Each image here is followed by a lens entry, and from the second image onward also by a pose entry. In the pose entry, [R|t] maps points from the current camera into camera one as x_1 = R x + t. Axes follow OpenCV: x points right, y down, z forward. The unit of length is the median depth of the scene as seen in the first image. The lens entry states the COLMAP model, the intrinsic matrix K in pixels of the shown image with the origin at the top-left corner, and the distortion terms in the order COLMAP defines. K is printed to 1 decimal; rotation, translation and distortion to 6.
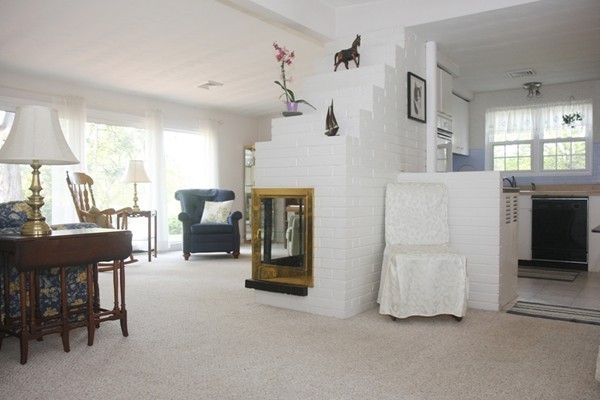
lens RADIAL K [[502.7, 0, 300.0], [0, 502.7, 200.0], [0, 0, 1]] dist [-0.111070, 0.151006]
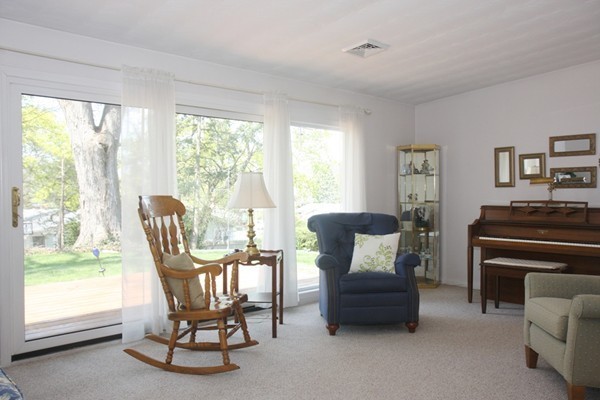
lens RADIAL K [[502.7, 0, 300.0], [0, 502.7, 200.0], [0, 0, 1]] dist [-0.111070, 0.151006]
pose [[0.981212, 0.001546, -0.192926, -0.141916], [-0.000853, 0.999993, 0.003673, -0.044868], [0.192930, -0.003440, 0.981207, 0.374369]]
